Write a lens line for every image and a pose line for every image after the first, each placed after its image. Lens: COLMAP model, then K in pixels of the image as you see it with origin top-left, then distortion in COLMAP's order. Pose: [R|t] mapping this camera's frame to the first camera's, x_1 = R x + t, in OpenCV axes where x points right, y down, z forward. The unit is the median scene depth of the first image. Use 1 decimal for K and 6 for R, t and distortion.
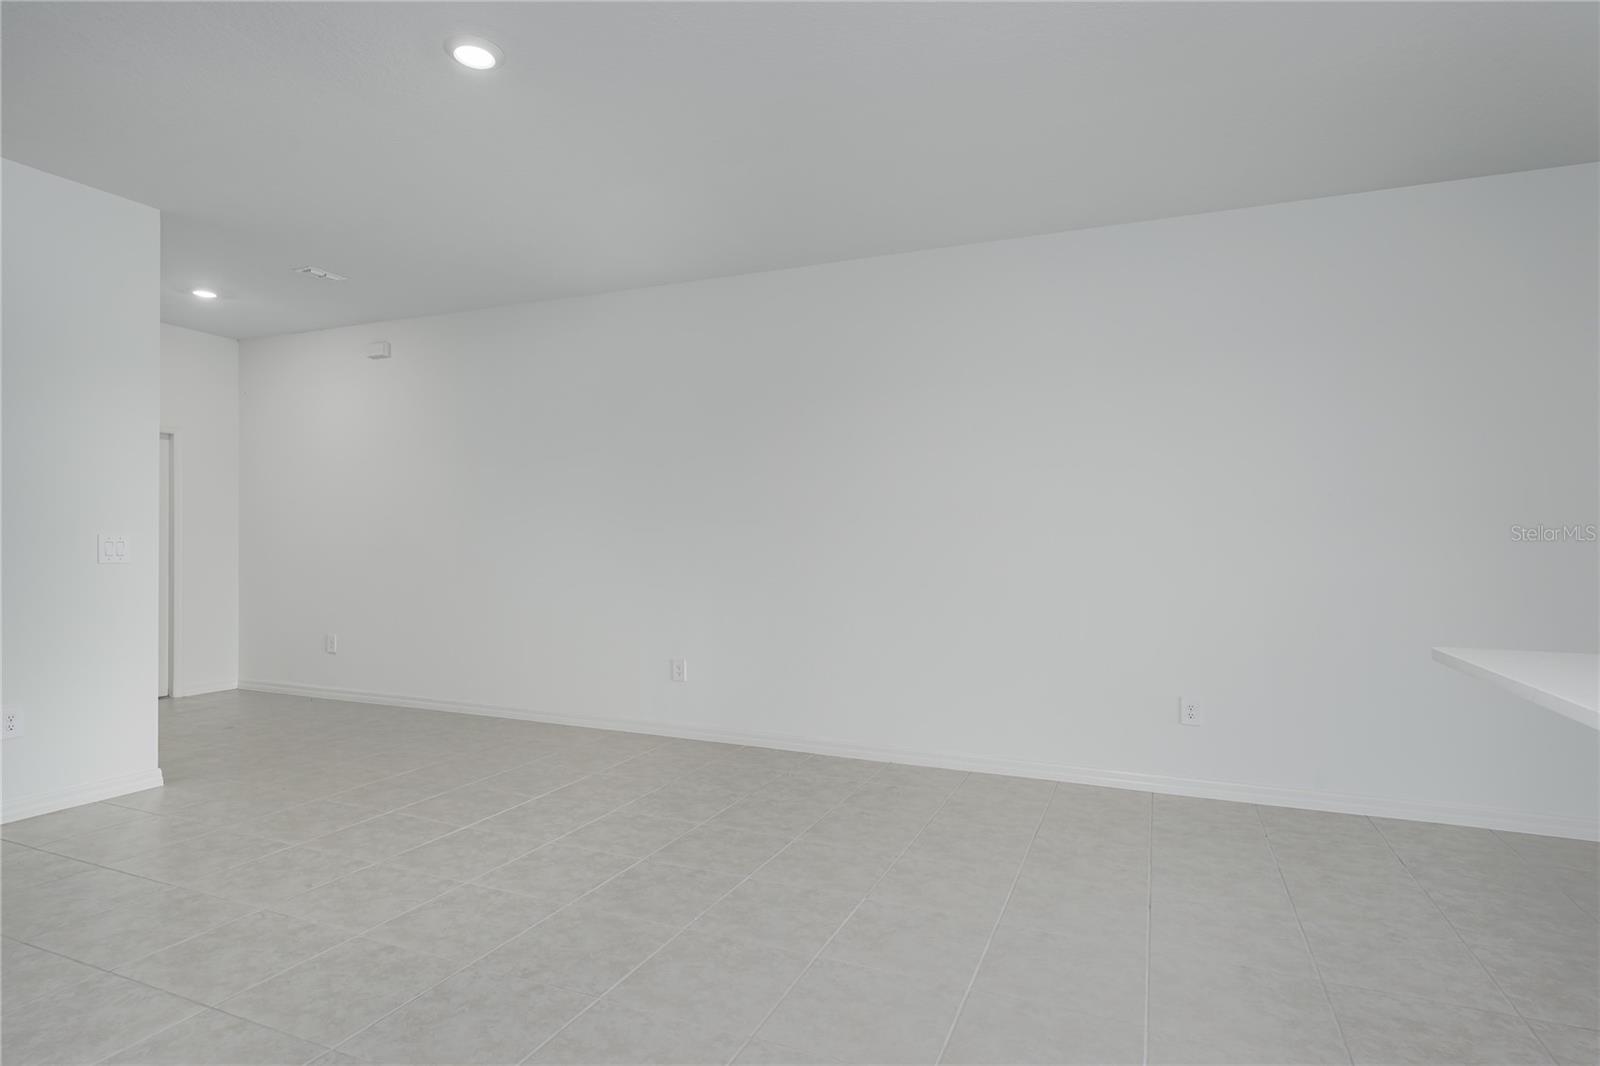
lens RADIAL K [[847.7, 0, 797.3], [0, 847.7, 531.5], [0, 0, 1]] dist [-0.002587, -0.001797]
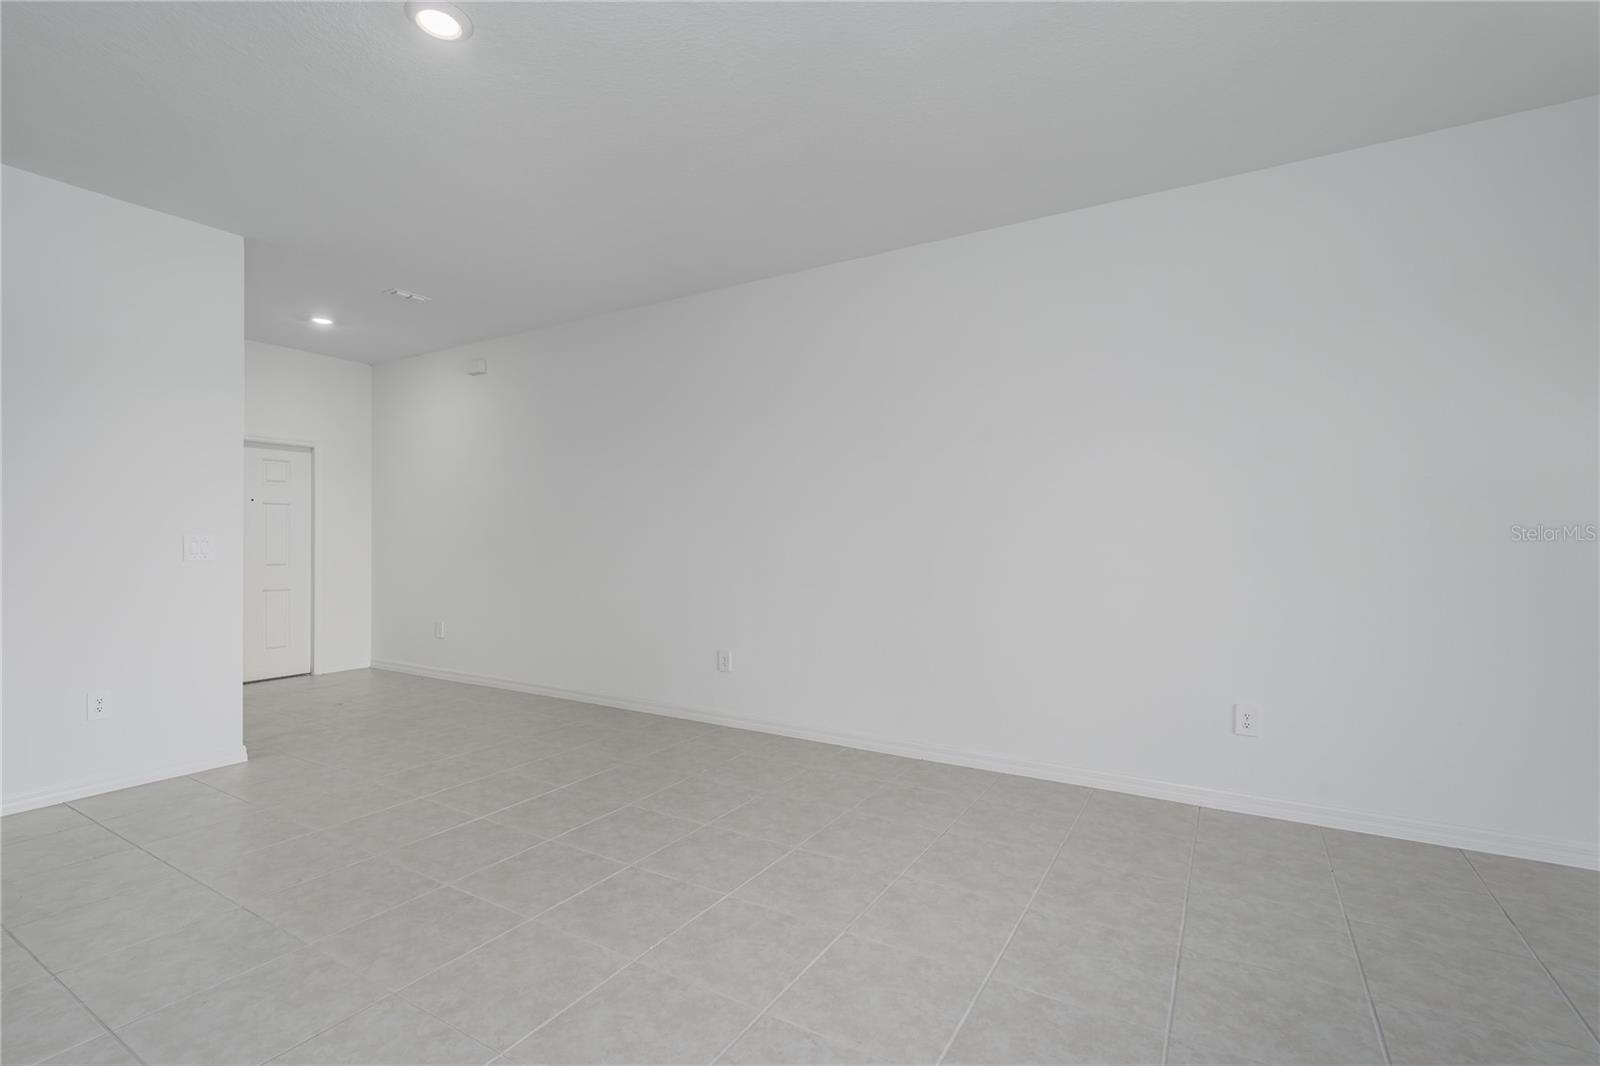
lens RADIAL K [[730.8, 0, 797.4], [0, 730.8, 564.6], [0, 0, 1]] dist [-0.002406, -0.000093]
pose [[0.990465, -0.001528, -0.137757, 0.114724], [0.008310, 0.998780, 0.048672, 0.003346], [0.137515, -0.049353, 0.989269, 0.201092]]
